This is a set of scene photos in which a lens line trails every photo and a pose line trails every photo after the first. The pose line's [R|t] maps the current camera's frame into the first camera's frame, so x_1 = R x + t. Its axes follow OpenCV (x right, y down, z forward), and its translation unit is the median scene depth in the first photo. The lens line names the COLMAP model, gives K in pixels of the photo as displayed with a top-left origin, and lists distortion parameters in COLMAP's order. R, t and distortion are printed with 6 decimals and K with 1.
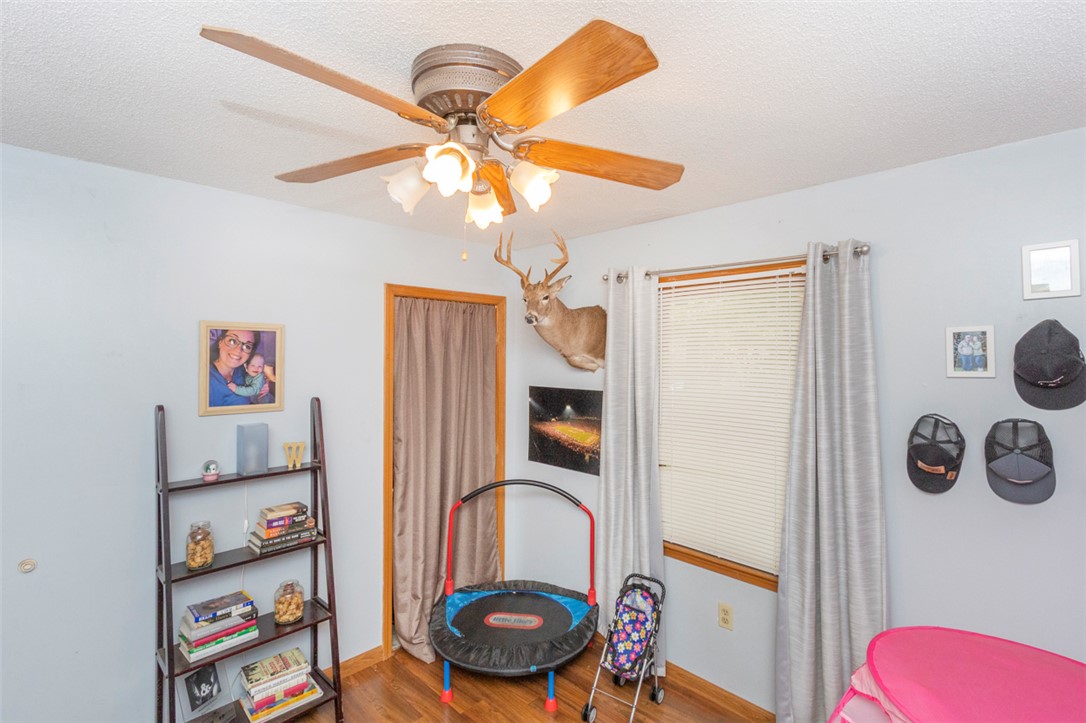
lens RADIAL K [[494.1, 0, 544.2], [0, 494.1, 358.3], [0, 0, 1]] dist [0.002409, -0.000729]
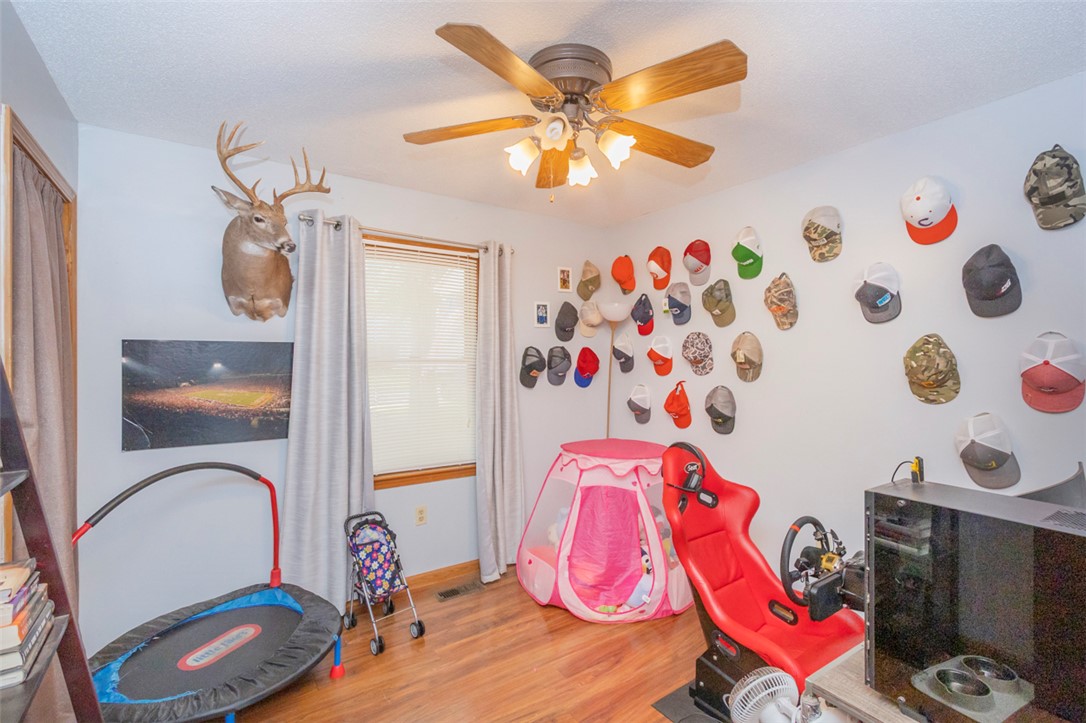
lens RADIAL K [[494.1, 0, 544.2], [0, 494.1, 358.3], [0, 0, 1]] dist [0.002409, -0.000729]
pose [[0.191710, -0.004976, 0.981439, -0.749756], [0.006018, 0.999974, 0.003895, 0.106443], [-0.981433, 0.005160, 0.191735, 0.409756]]
